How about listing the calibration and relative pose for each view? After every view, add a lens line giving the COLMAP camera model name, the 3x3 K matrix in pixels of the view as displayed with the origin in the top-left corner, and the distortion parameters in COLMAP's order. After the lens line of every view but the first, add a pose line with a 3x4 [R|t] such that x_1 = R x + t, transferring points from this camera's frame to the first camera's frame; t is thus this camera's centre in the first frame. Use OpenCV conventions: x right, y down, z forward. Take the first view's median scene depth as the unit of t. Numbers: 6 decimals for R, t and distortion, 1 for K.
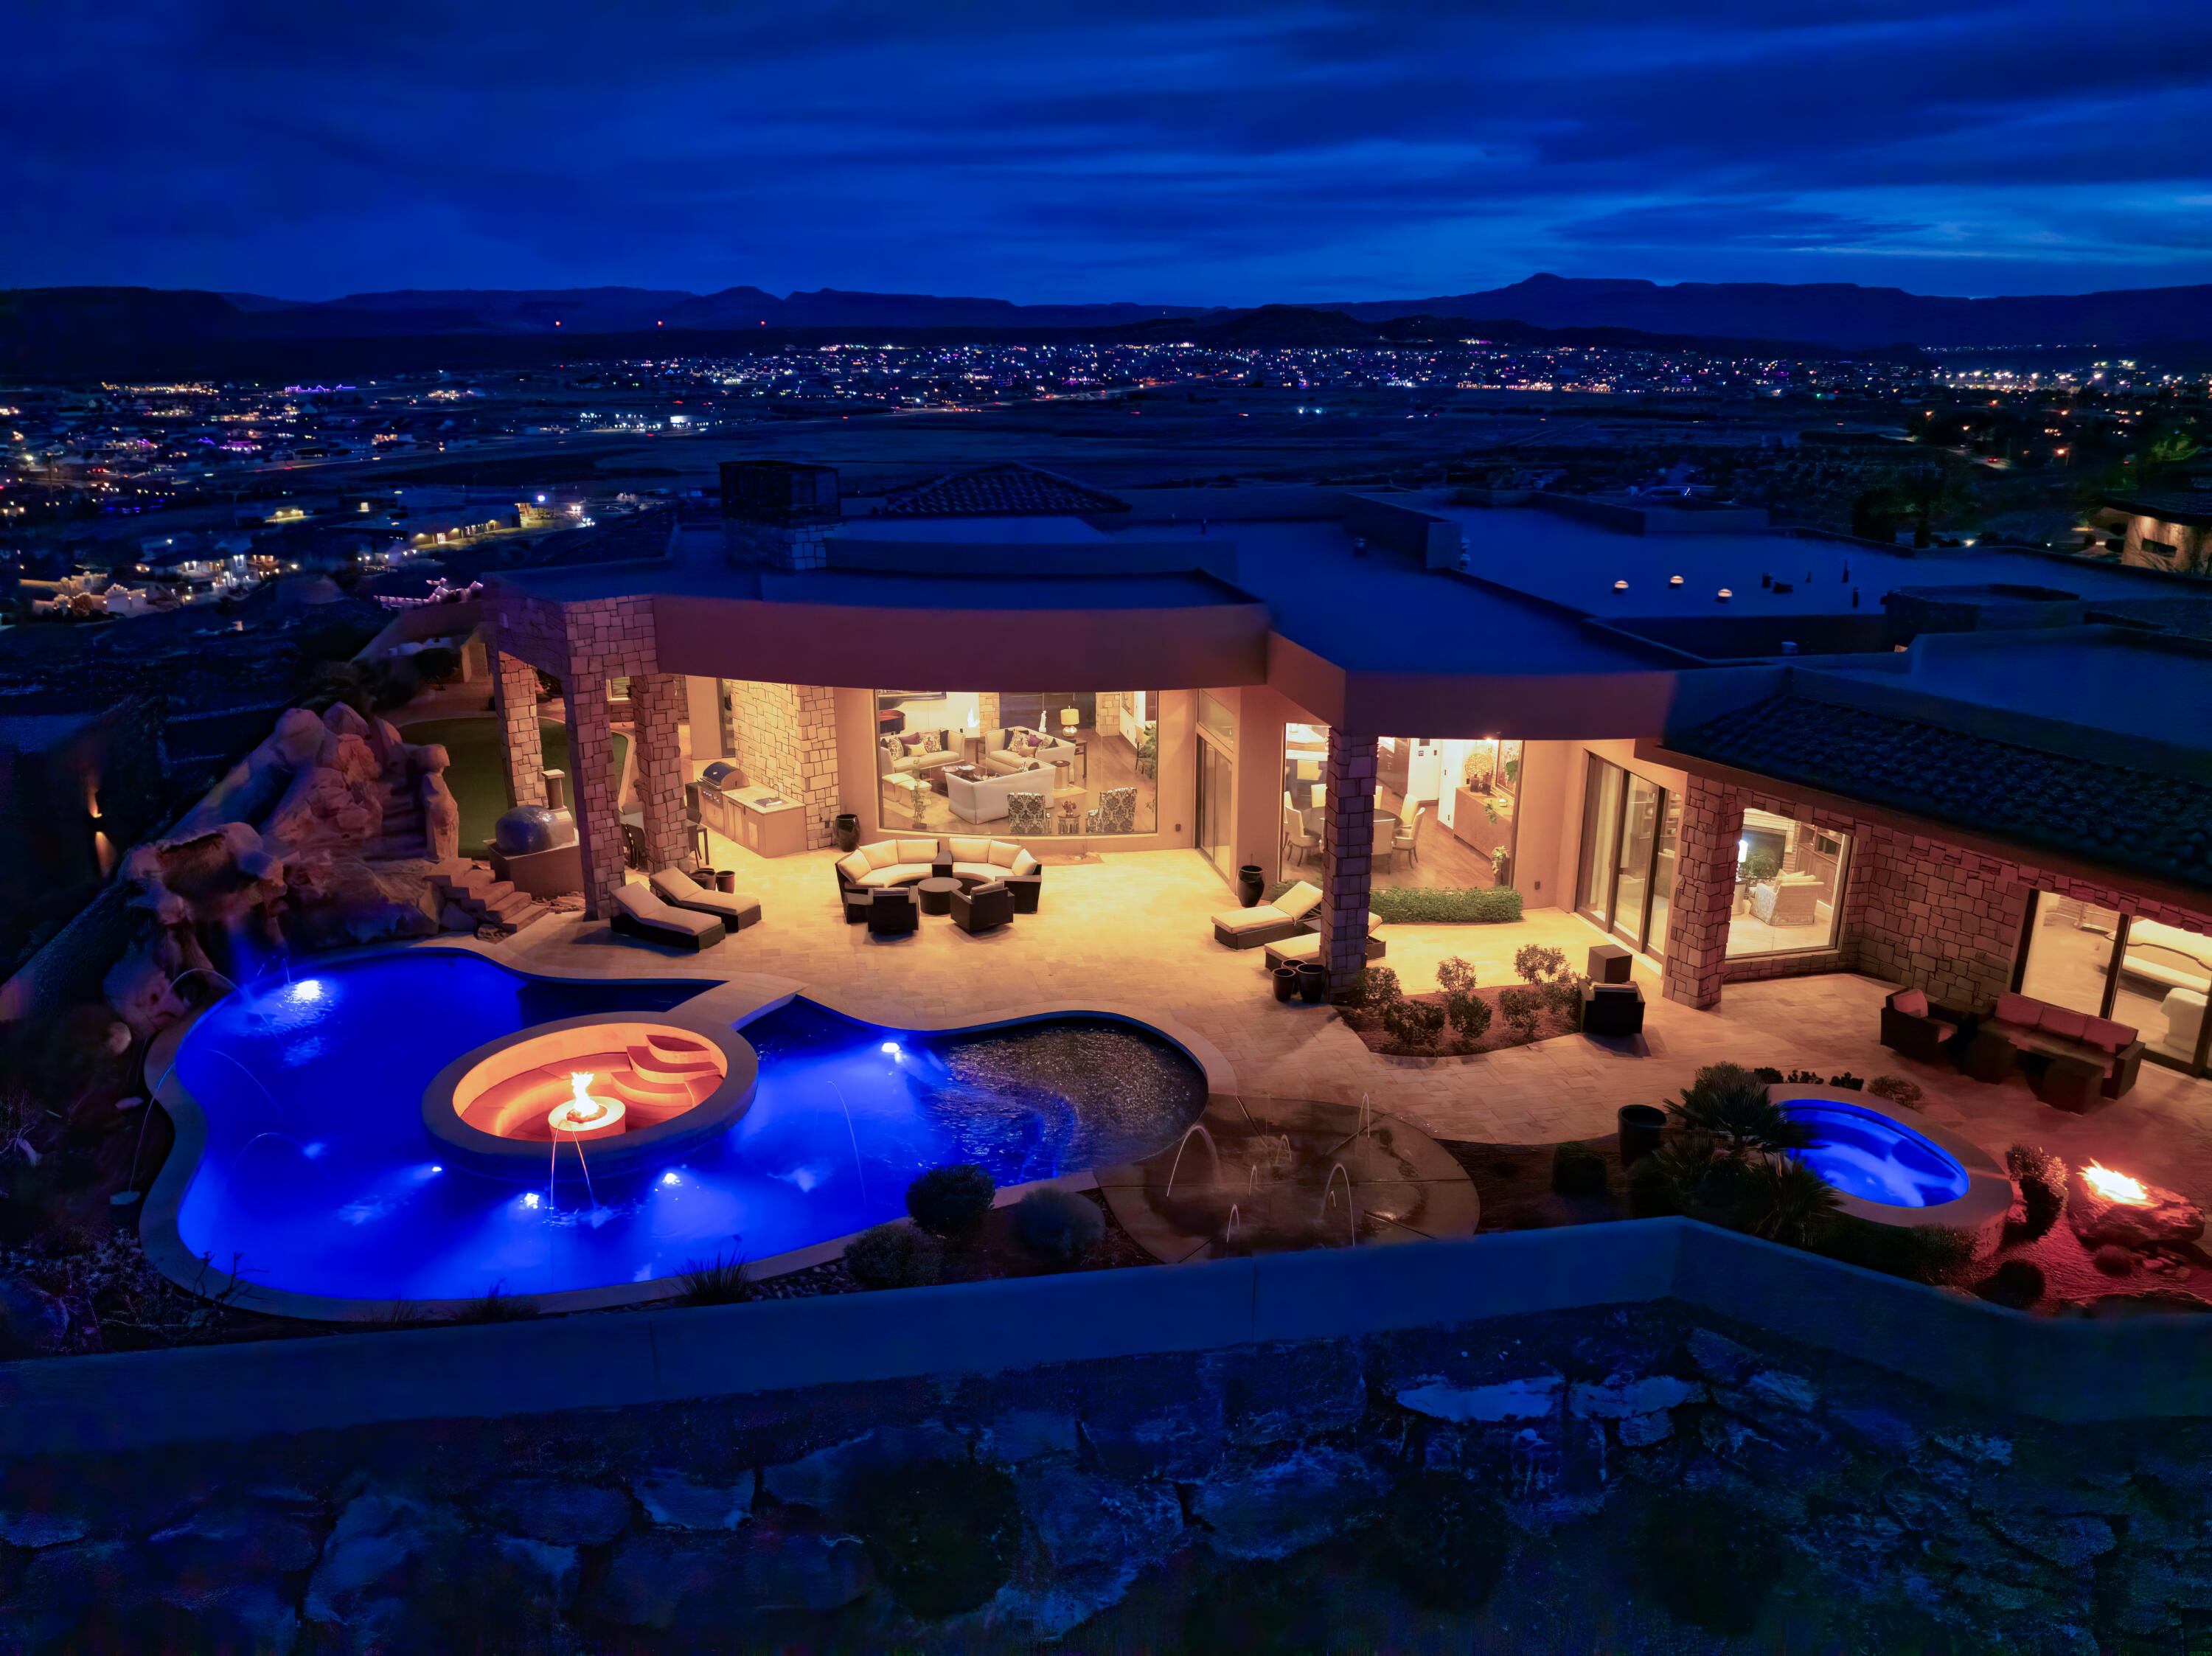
lens RADIAL K [[1560.9, 0, 1113.8], [0, 1560.9, 828.5], [0, 0, 1]] dist [-0.040248, 0.003329]
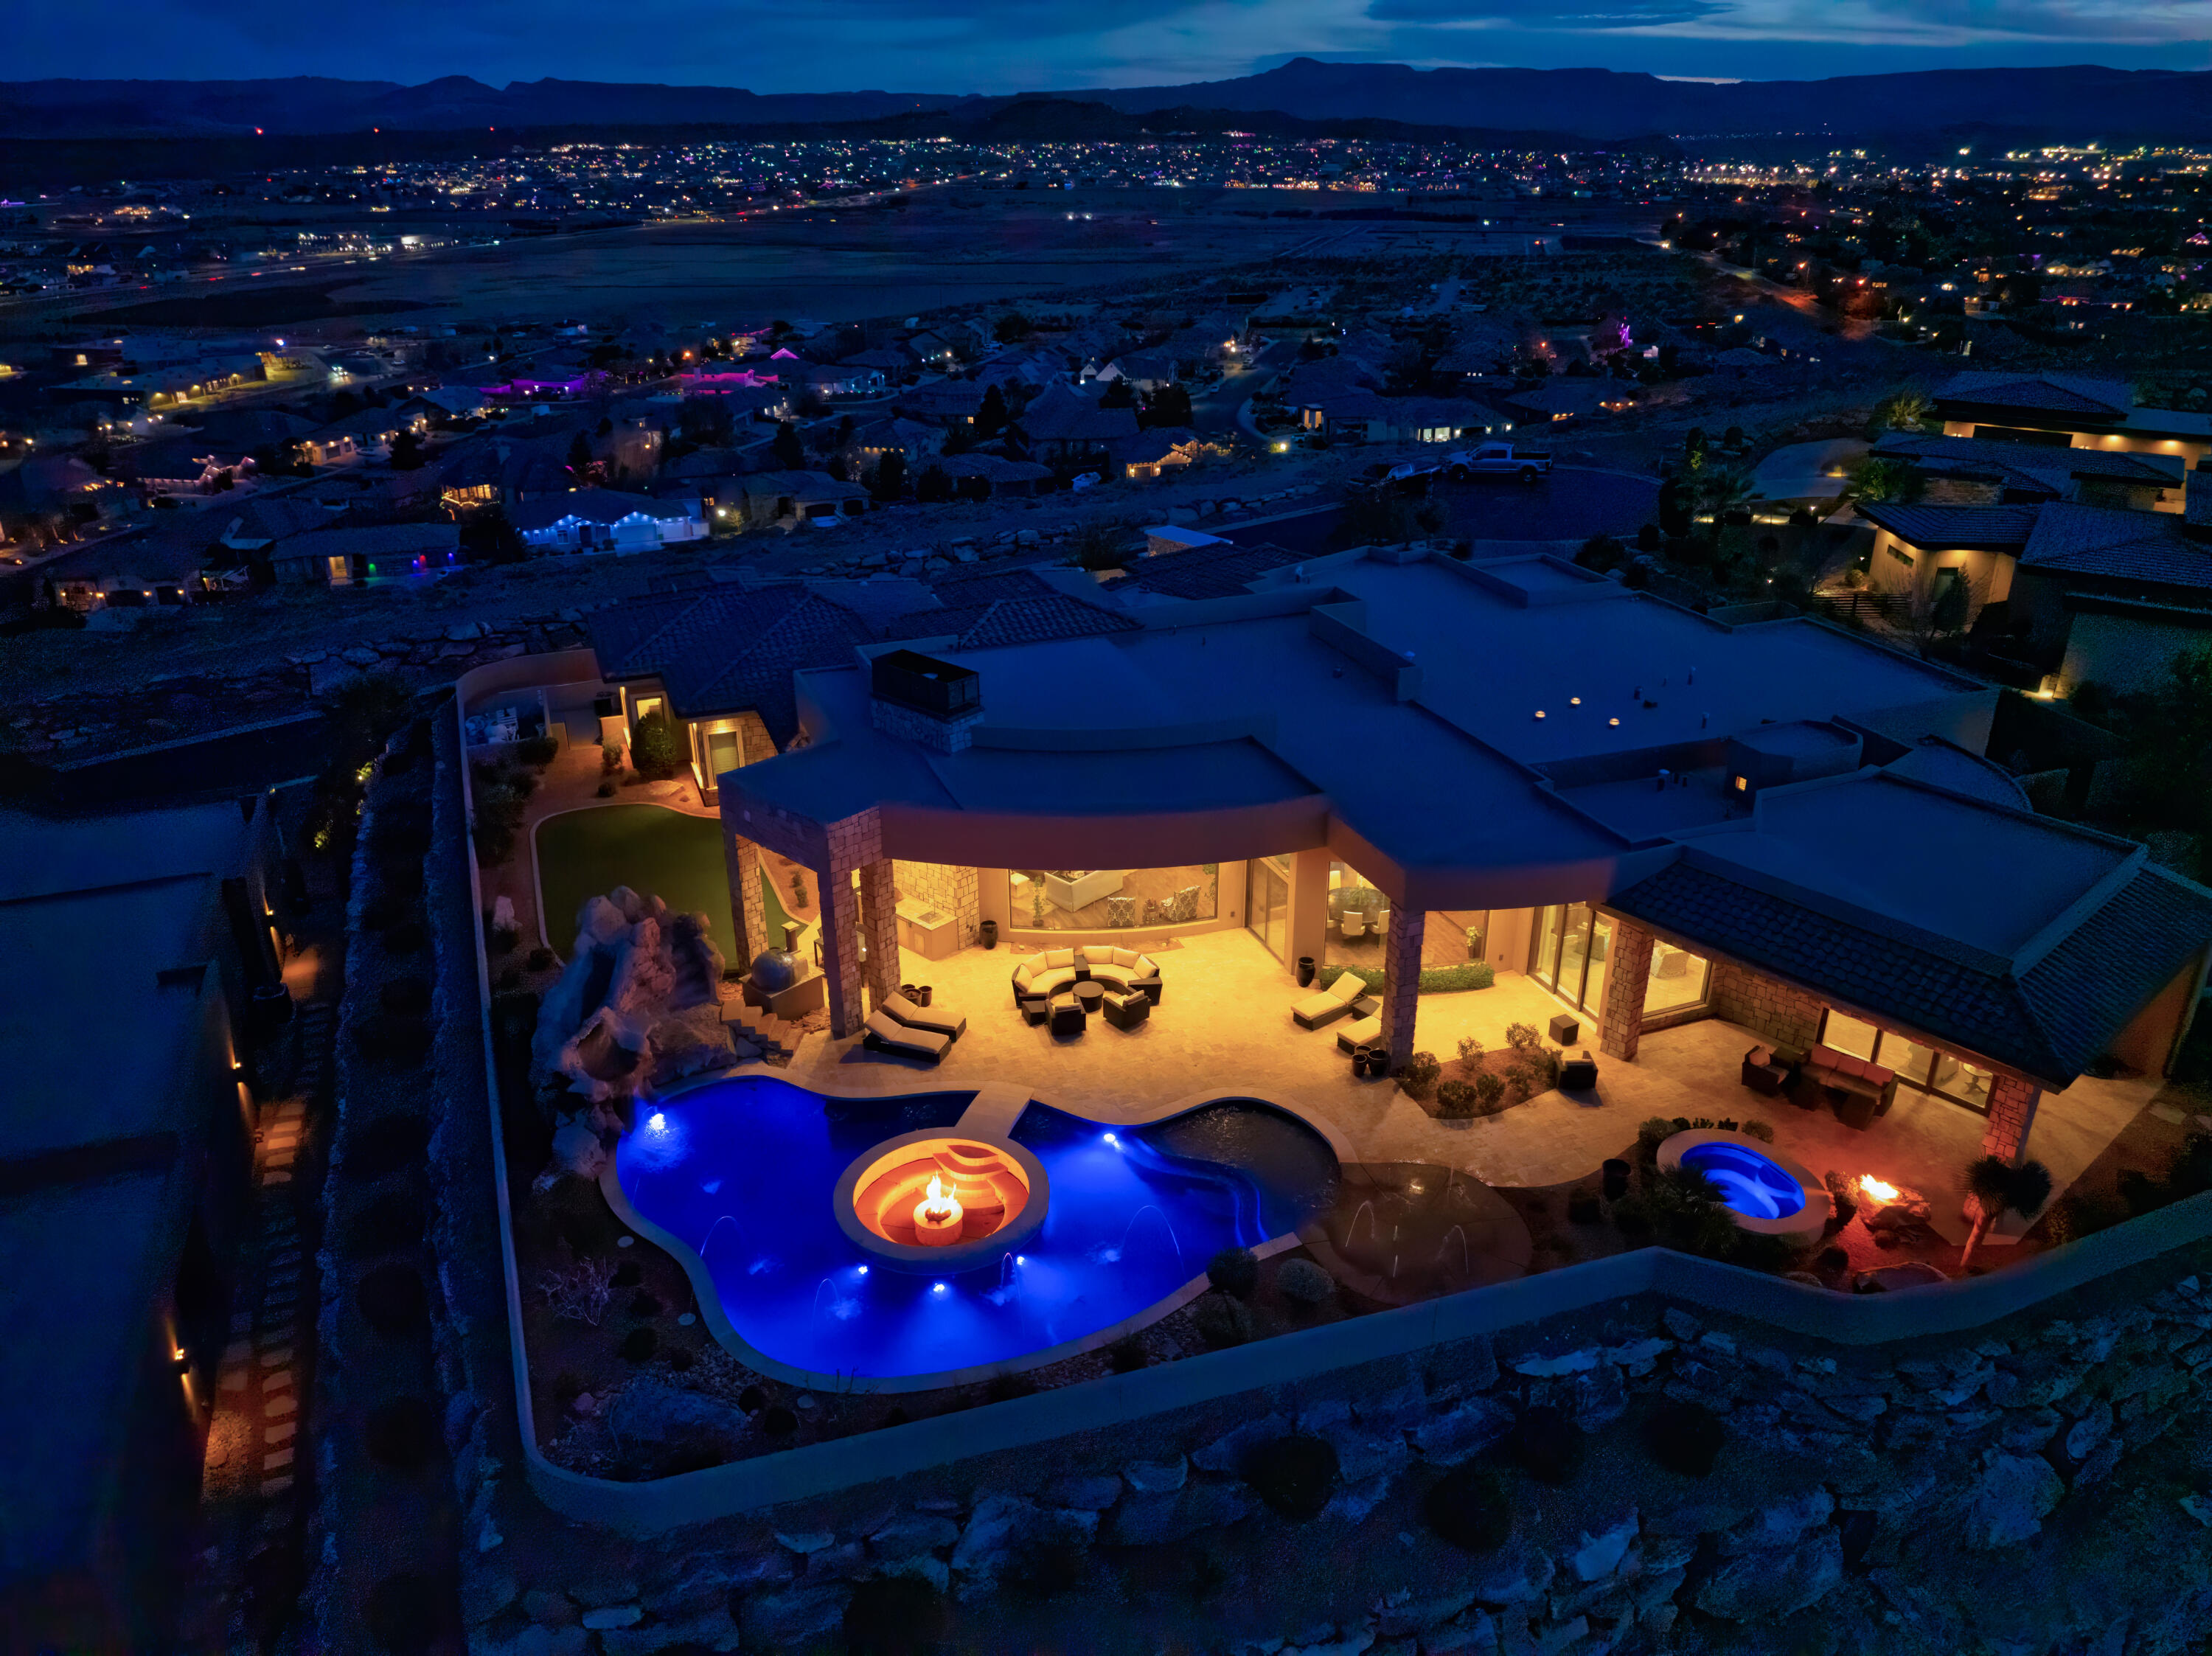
lens RADIAL K [[1560.9, 0, 1113.8], [0, 1560.9, 828.5], [0, 0, 1]] dist [-0.040248, 0.003329]
pose [[0.989204, -0.063249, 0.132193, -0.274358], [0.046930, 0.991282, 0.123113, -0.286294], [-0.138827, -0.115581, 0.983549, -0.362518]]
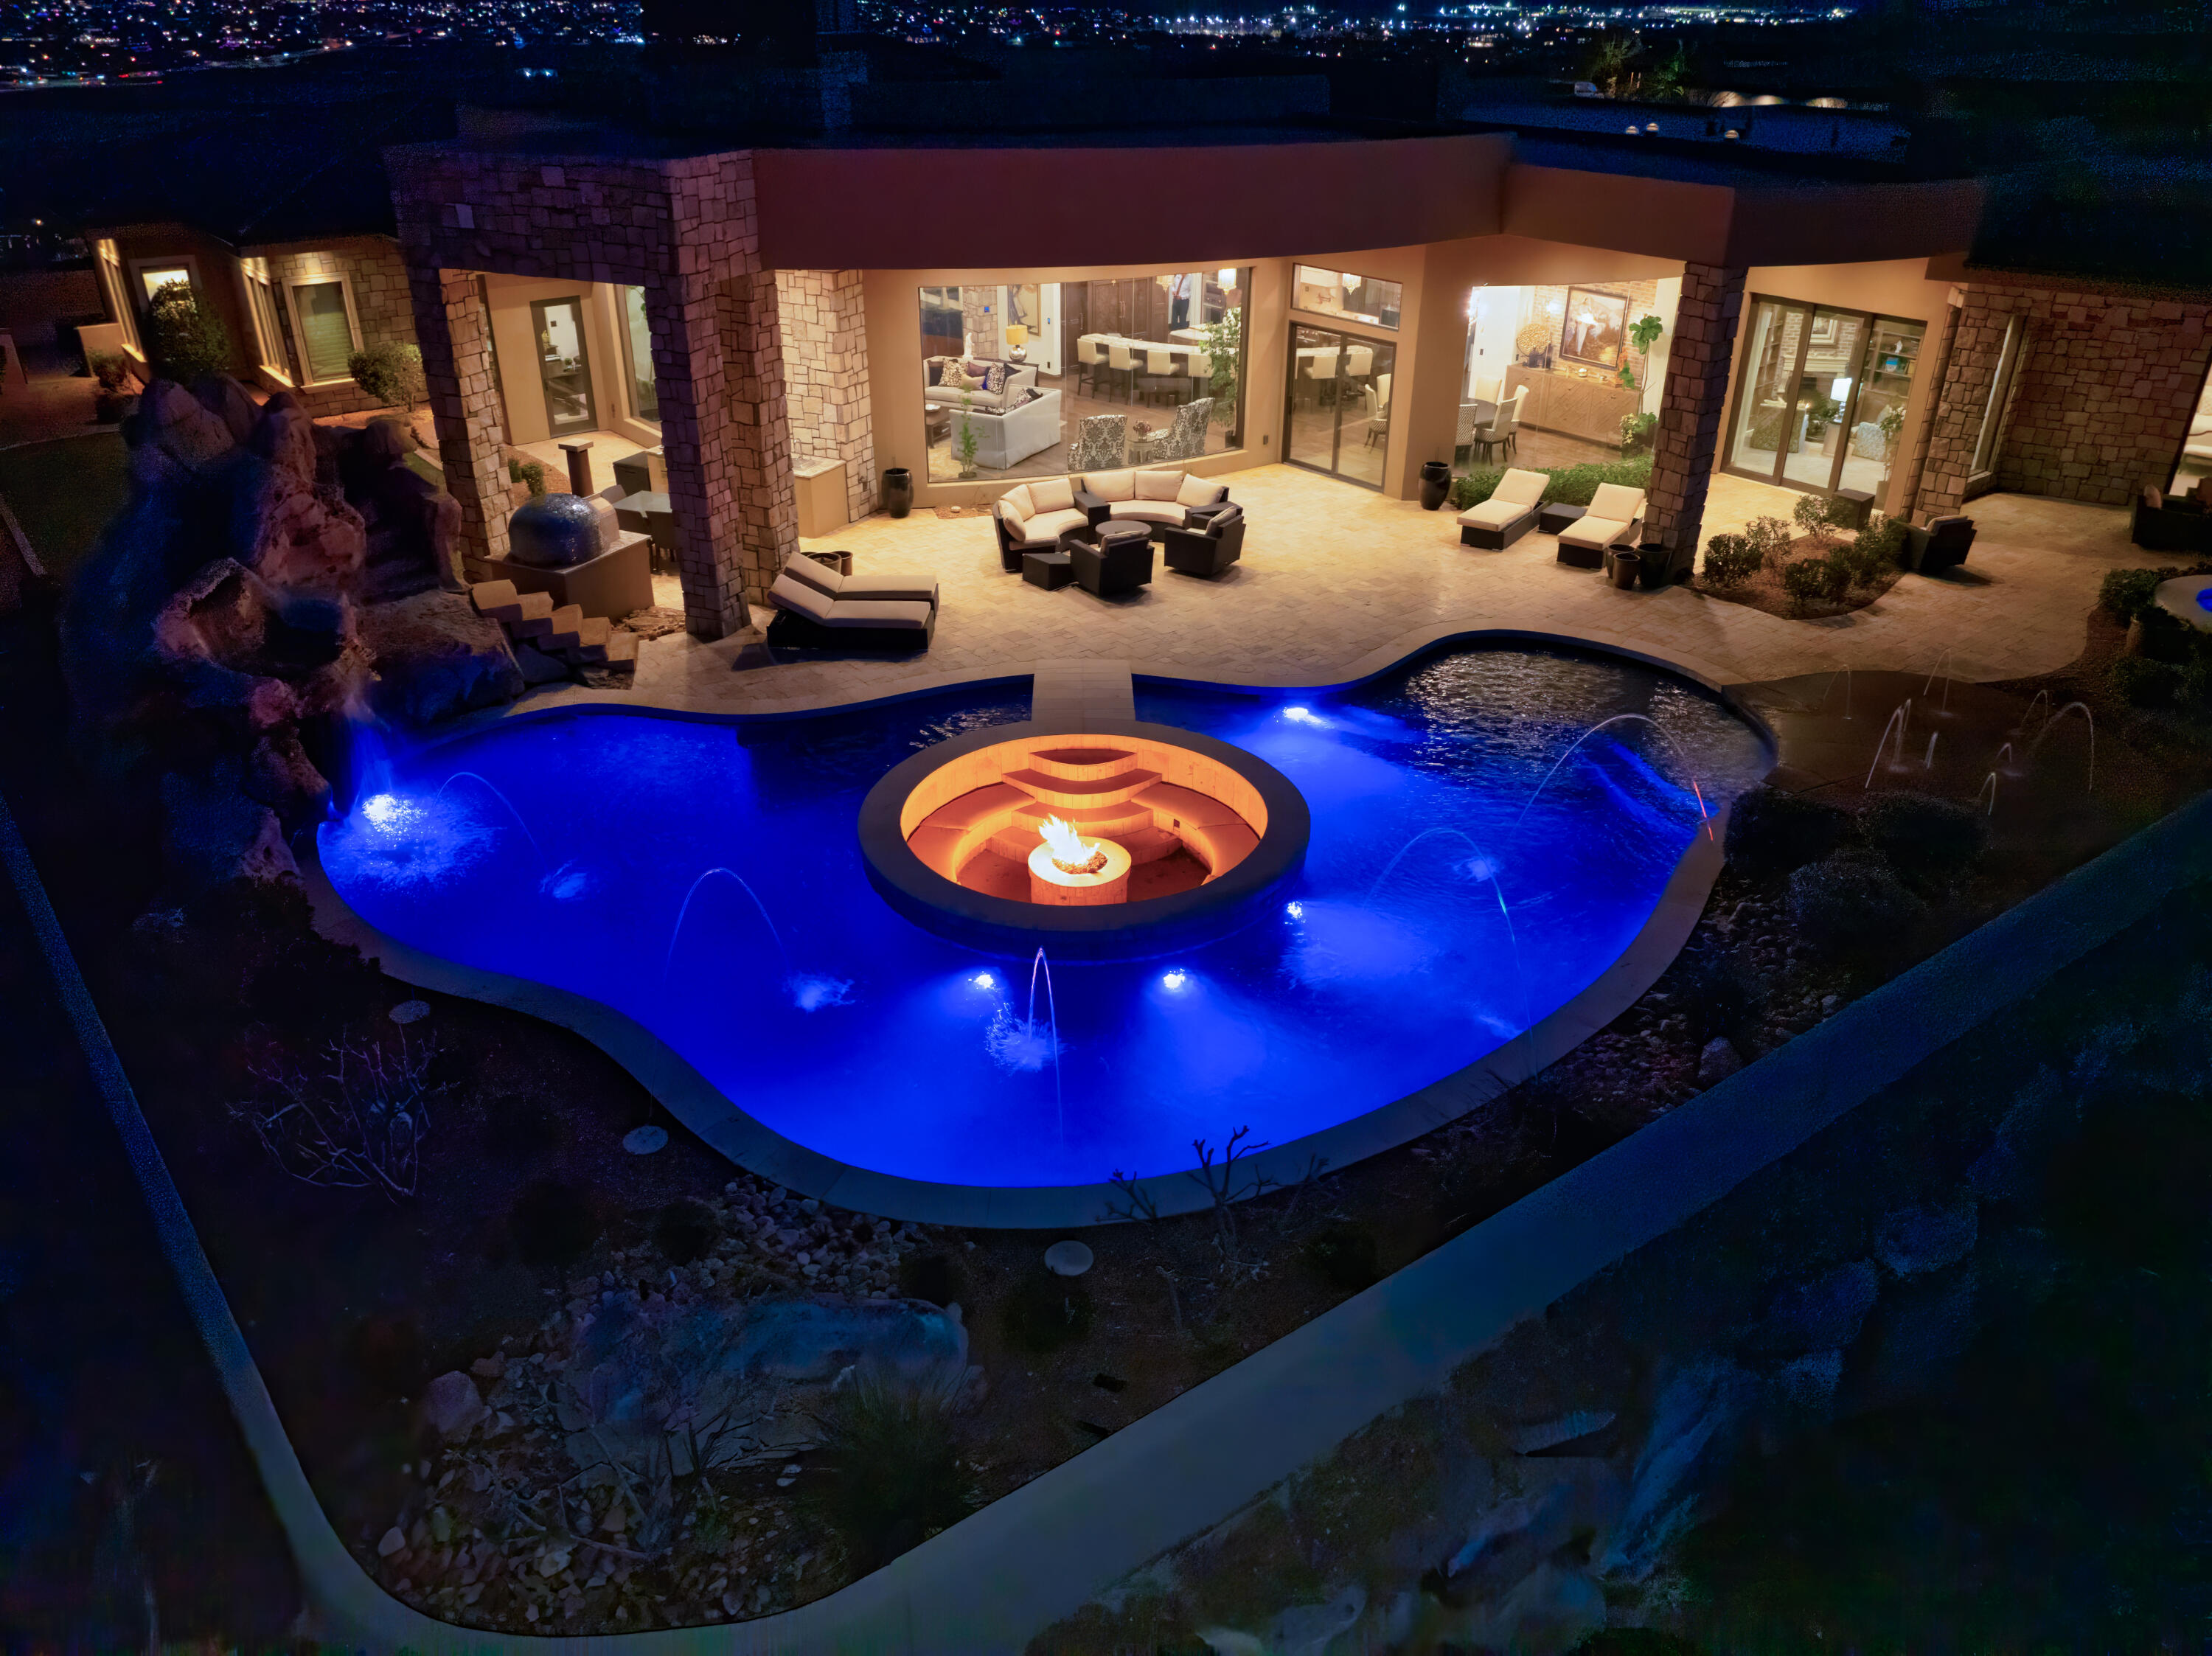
lens RADIAL K [[1560.9, 0, 1113.8], [0, 1560.9, 828.5], [0, 0, 1]] dist [-0.040248, 0.003329]
pose [[0.897772, -0.205497, 0.389585, -0.478039], [0.126694, 0.967594, 0.218426, 0.010252], [-0.421846, -0.146739, 0.894714, 0.275363]]
